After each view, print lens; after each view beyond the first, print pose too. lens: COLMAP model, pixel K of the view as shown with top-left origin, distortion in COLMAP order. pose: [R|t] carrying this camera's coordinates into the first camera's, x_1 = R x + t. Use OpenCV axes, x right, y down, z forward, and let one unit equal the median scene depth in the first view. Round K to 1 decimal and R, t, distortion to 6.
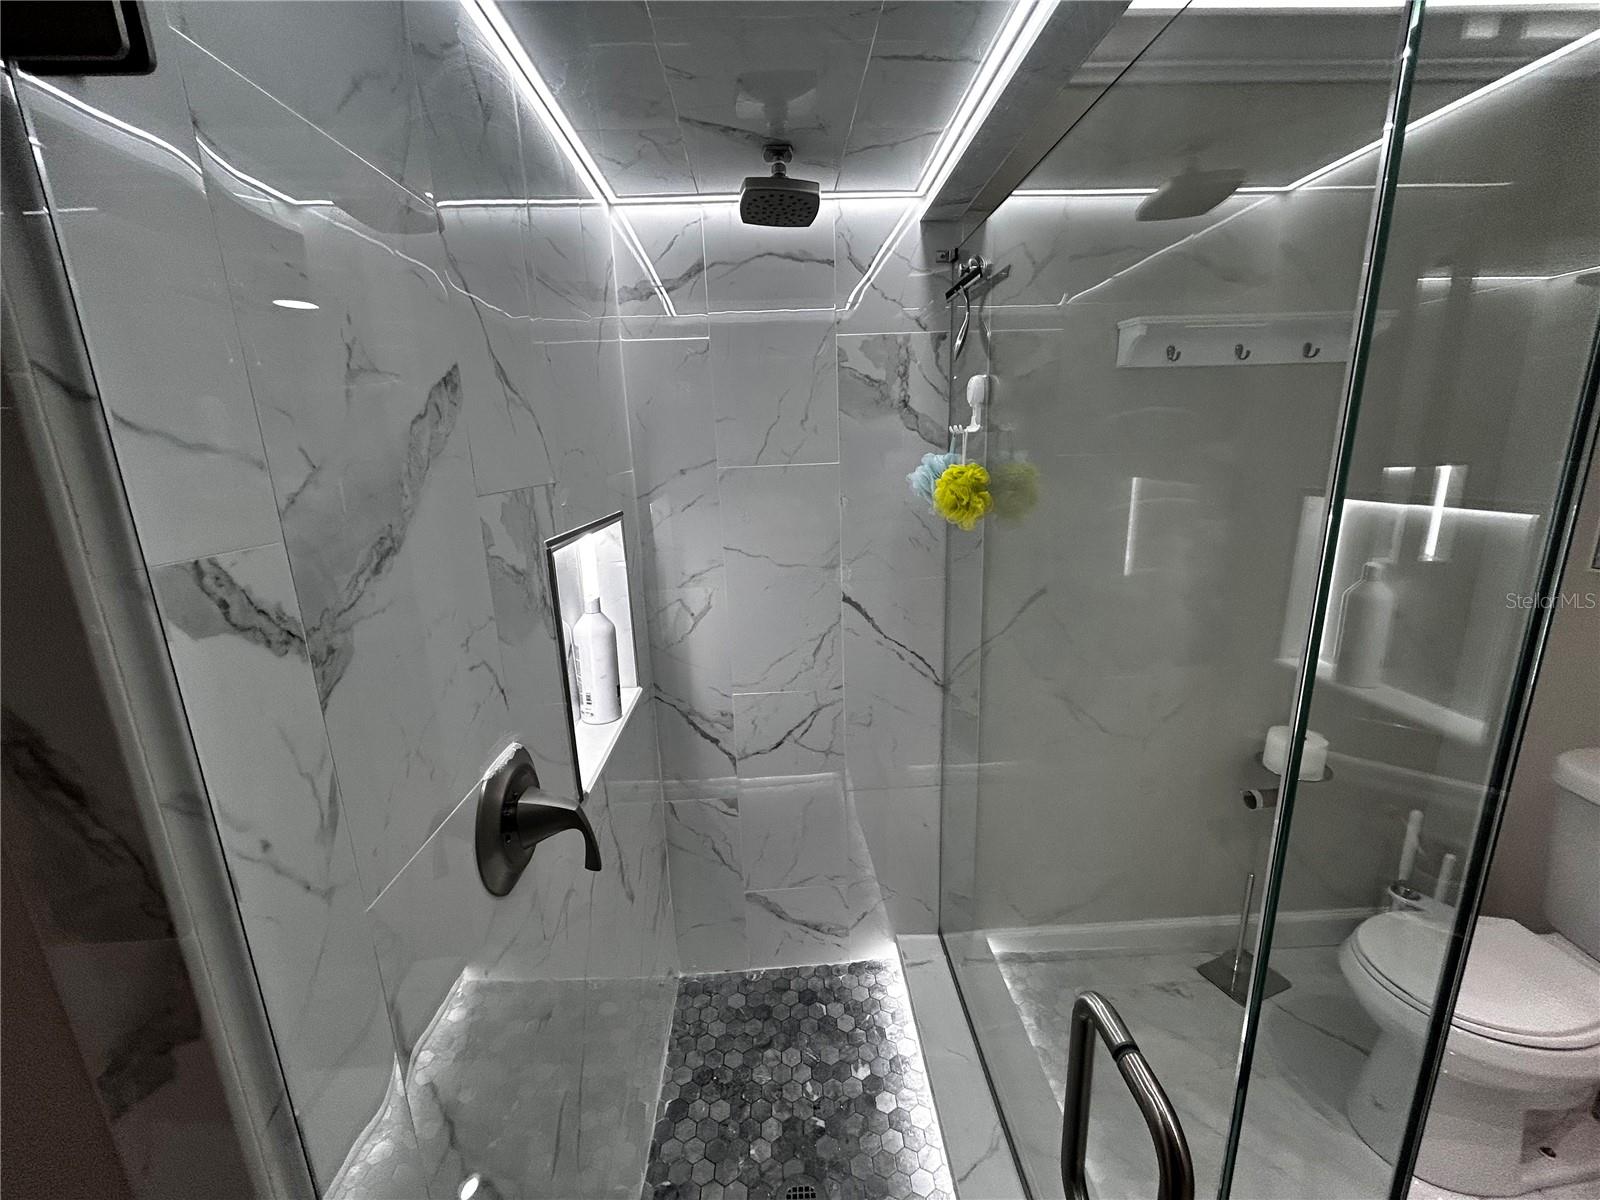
lens RADIAL K [[644.8, 0, 793.6], [0, 644.8, 602.6], [0, 0, 1]] dist [0.000997, -0.000411]
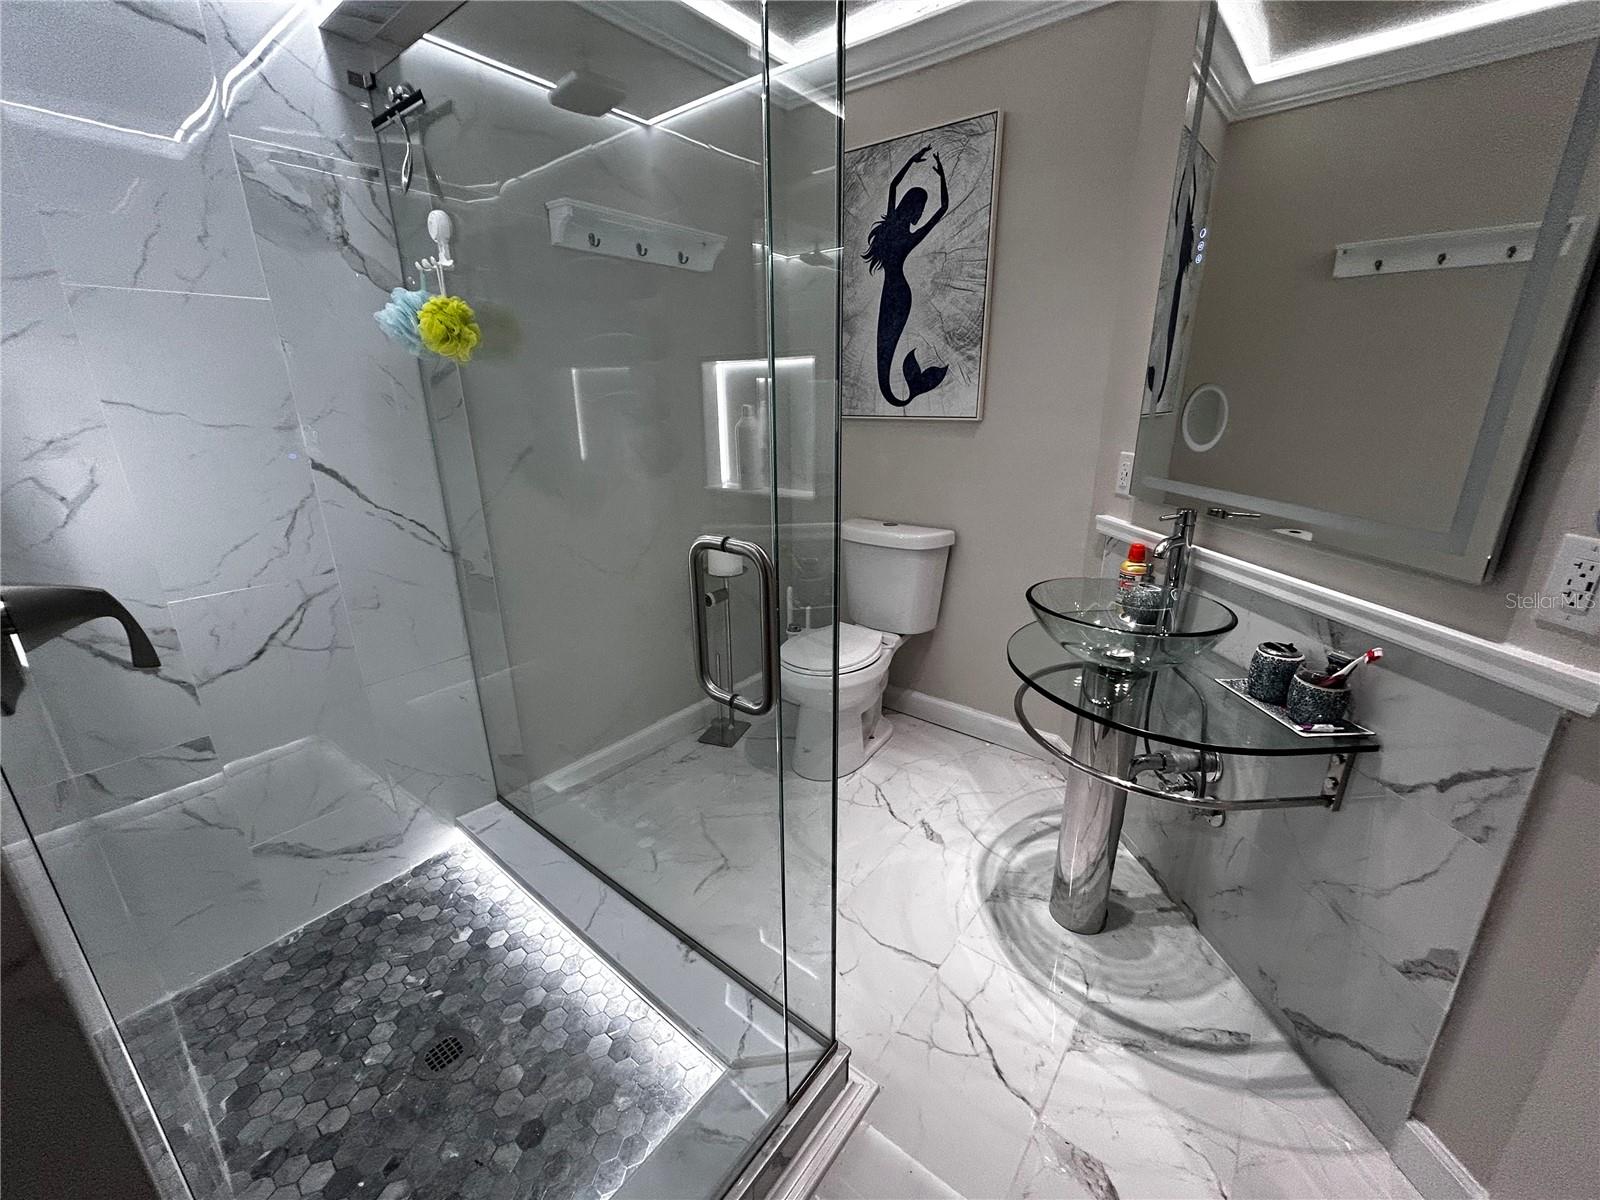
lens RADIAL K [[644.8, 0, 799.7], [0, 644.8, 600.2], [0, 0, 1]] dist [0.000997, -0.000411]
pose [[0.657564, -0.204976, 0.724979, -0.173427], [0.164476, 0.978123, 0.127367, 0.182981], [-0.735226, 0.035490, 0.676892, -0.079419]]
